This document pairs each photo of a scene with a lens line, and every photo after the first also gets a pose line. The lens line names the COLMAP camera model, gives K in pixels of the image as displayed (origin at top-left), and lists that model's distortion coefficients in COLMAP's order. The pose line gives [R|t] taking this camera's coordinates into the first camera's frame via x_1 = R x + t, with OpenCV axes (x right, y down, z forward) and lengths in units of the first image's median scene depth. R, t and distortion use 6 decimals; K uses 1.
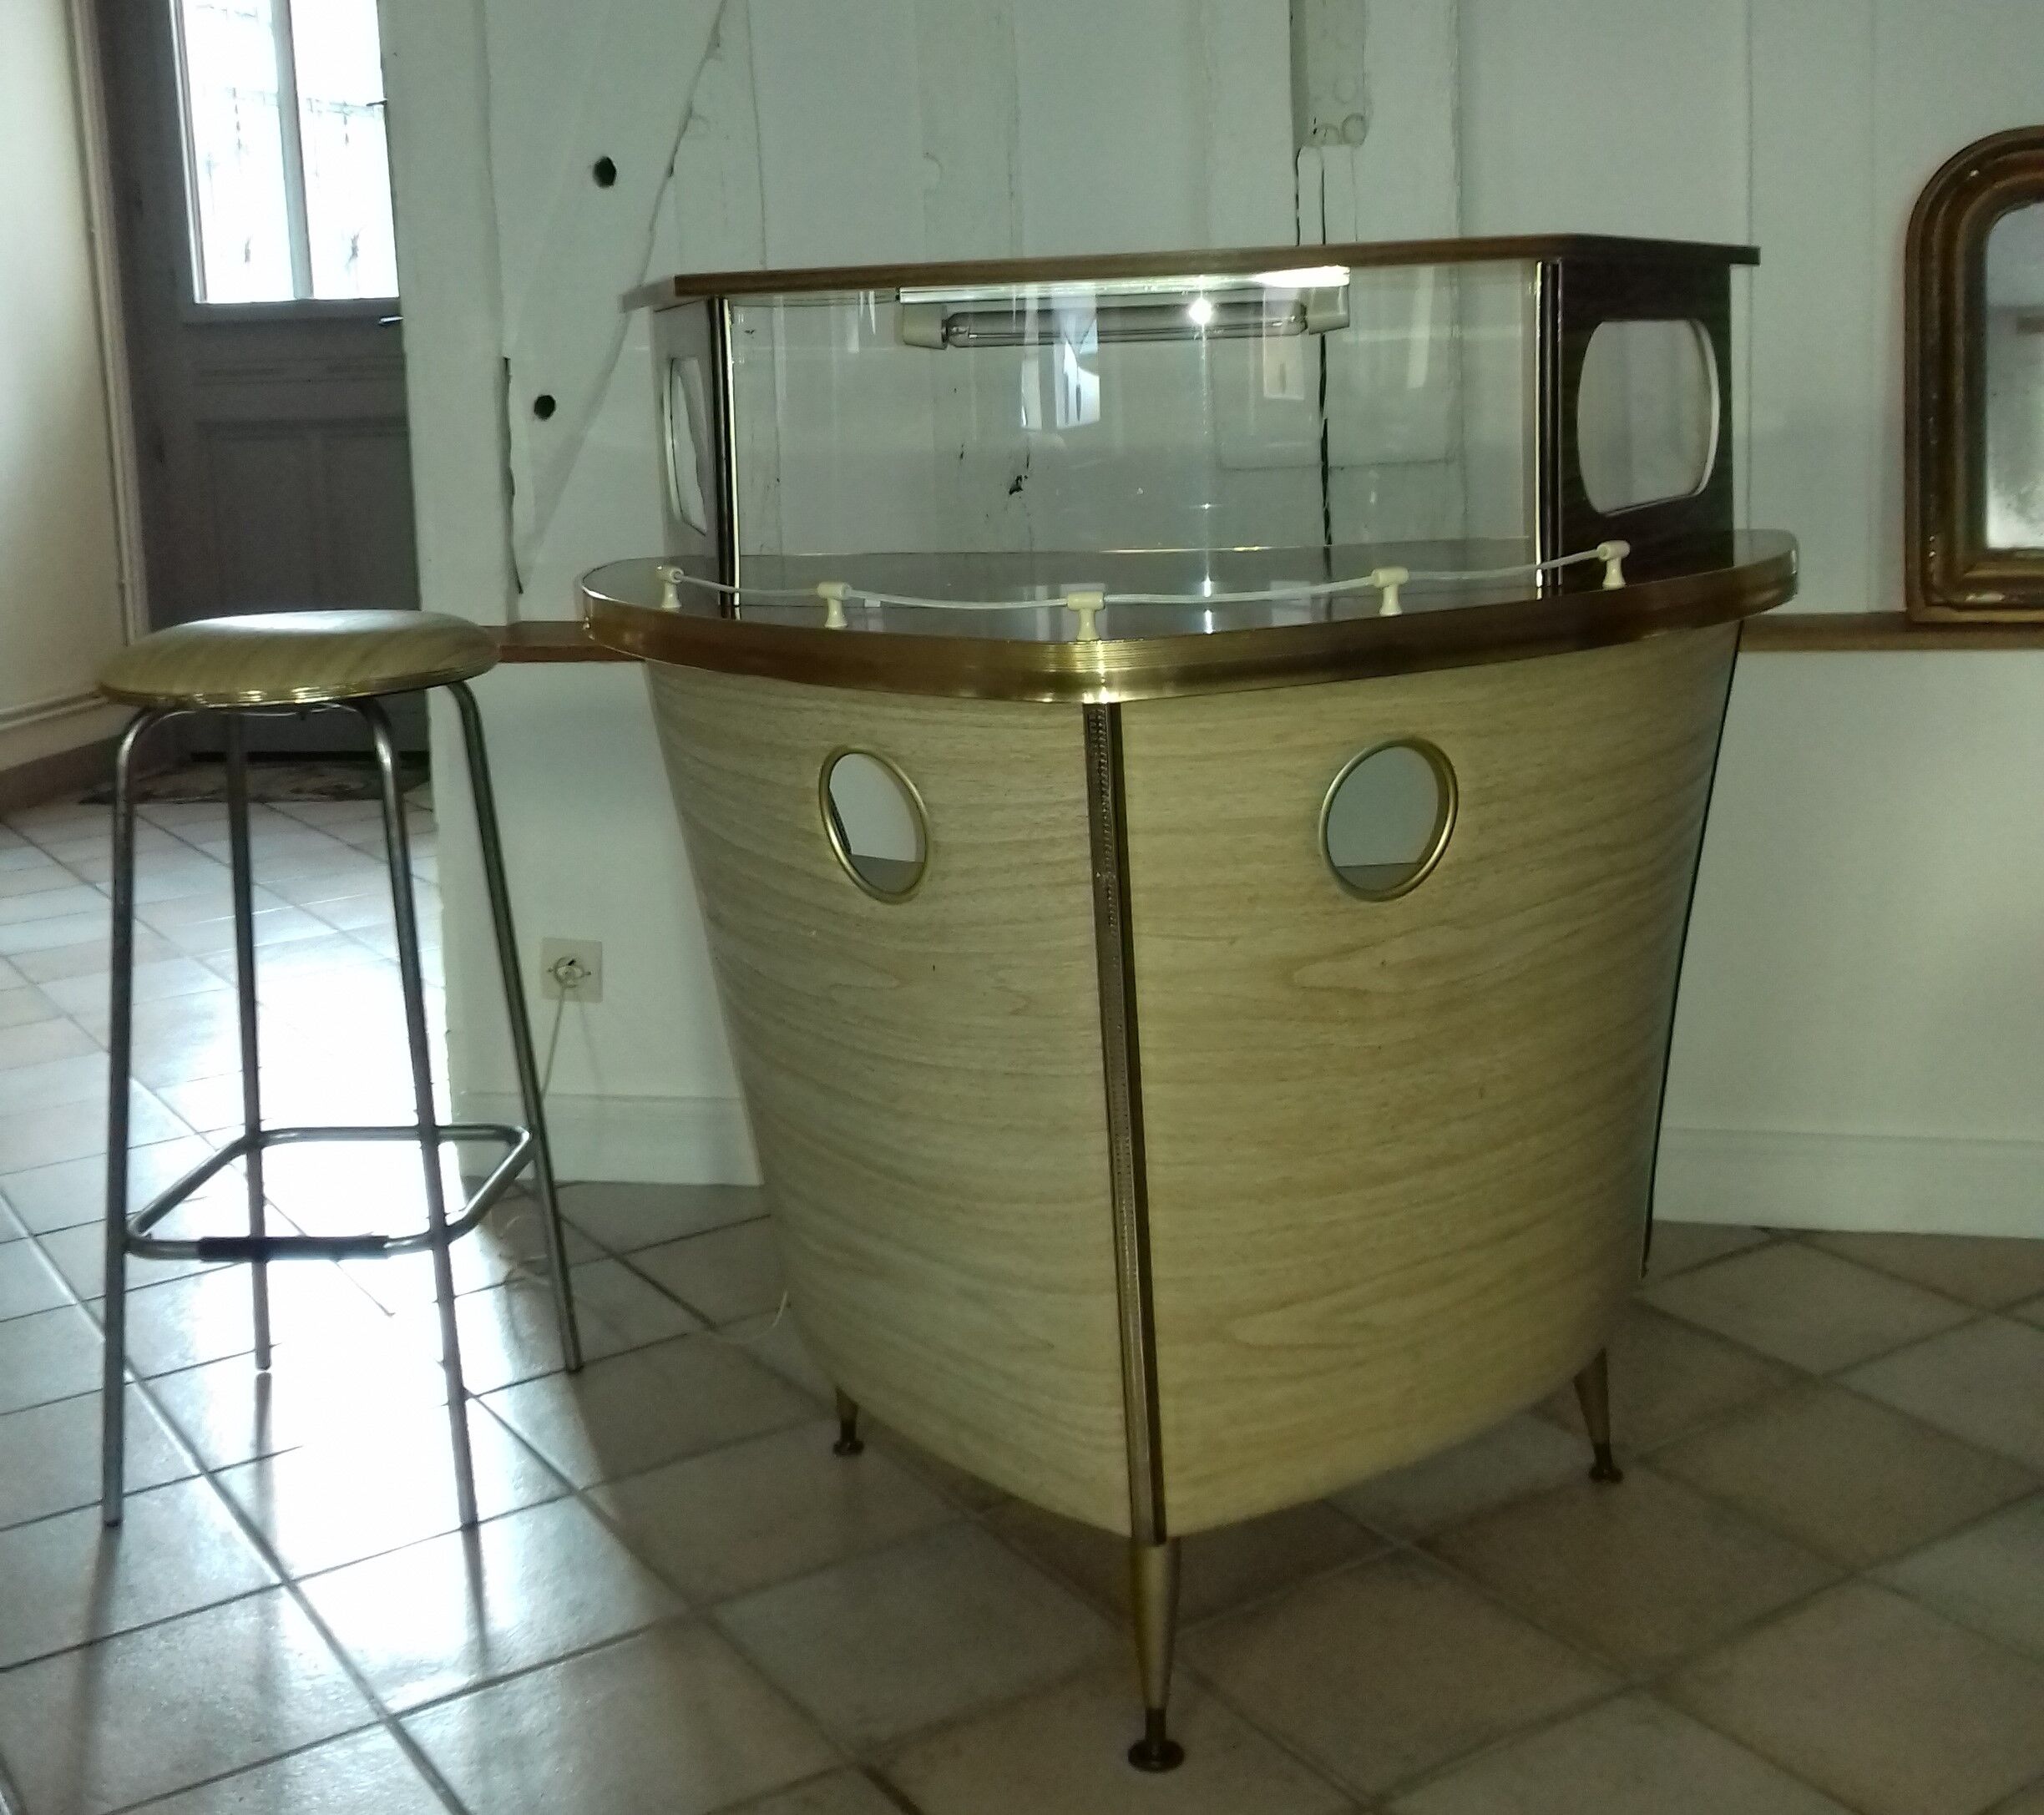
lens RADIAL K [[2426.8, 0, 1022.0], [0, 2426.8, 907.5], [0, 0, 1]] dist [-0.008254, -0.072948]
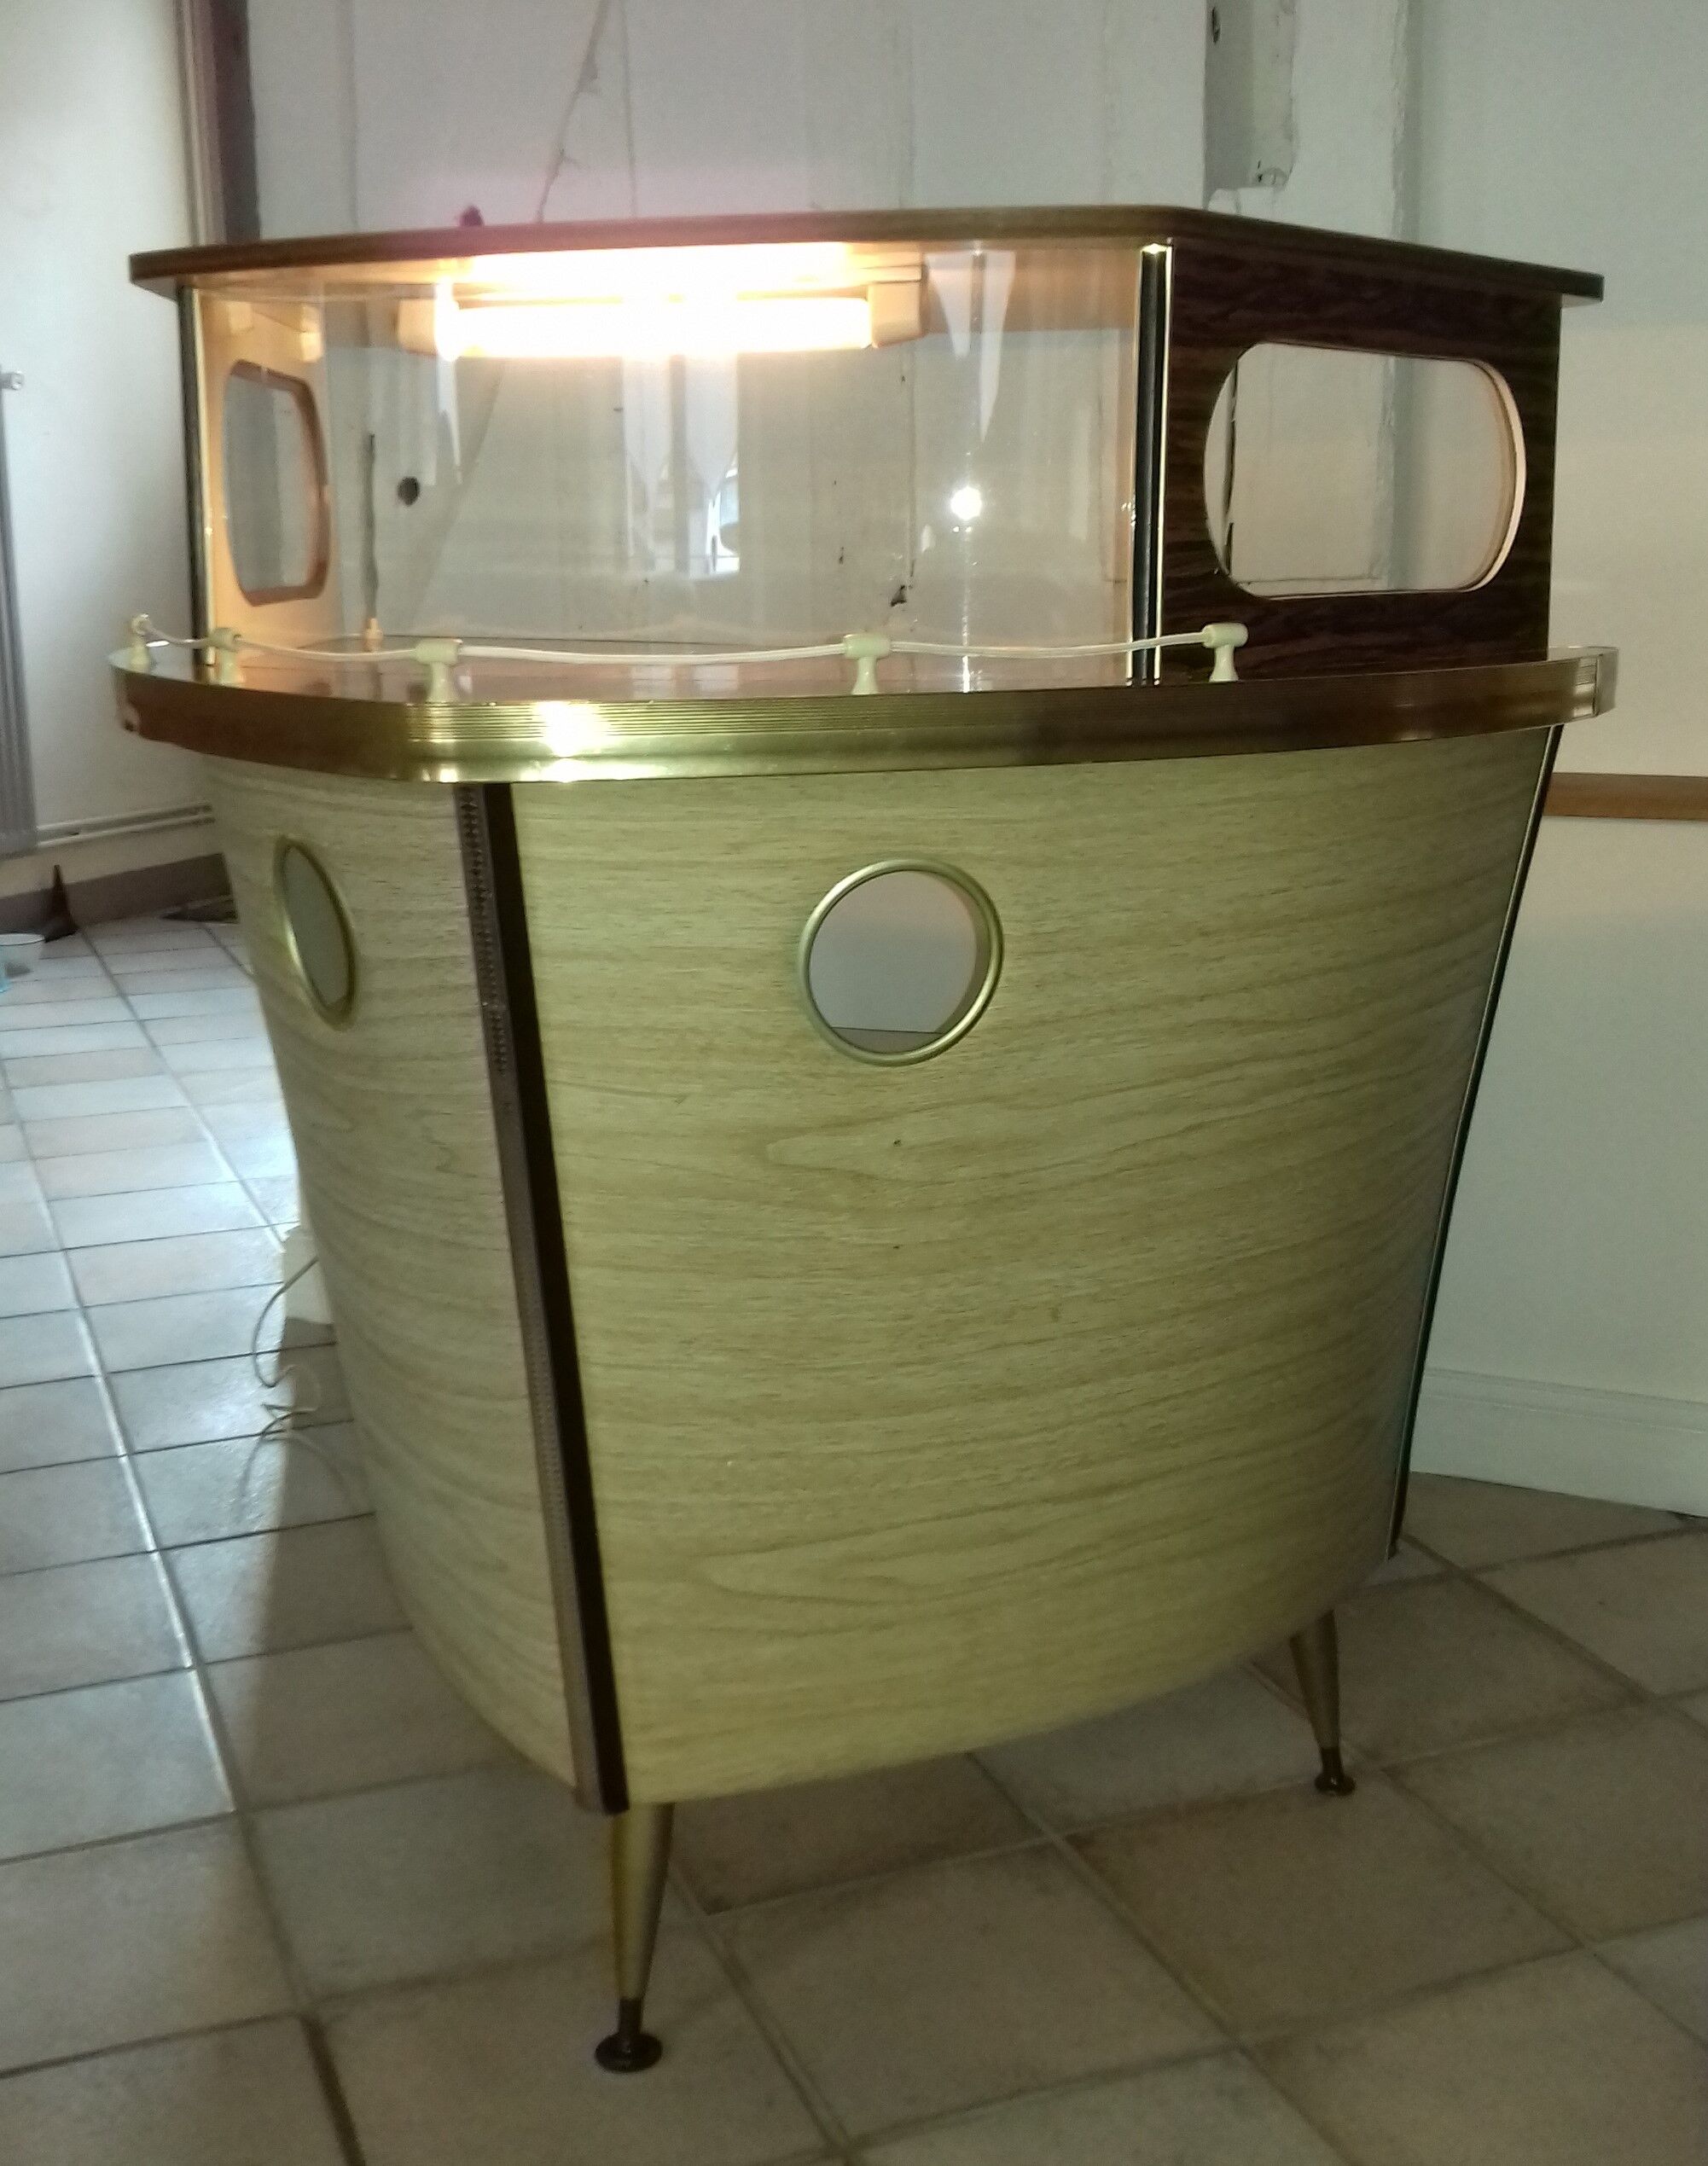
lens RADIAL K [[2457.7, 0, 850.6], [0, 2457.7, 1266.0], [0, 0, 1]] dist [0.071347, -0.273210]
pose [[0.982803, 0.082451, -0.165227, 0.264133], [-0.070608, 0.994580, 0.076322, 0.002178], [0.170624, -0.063343, 0.983298, 0.182367]]
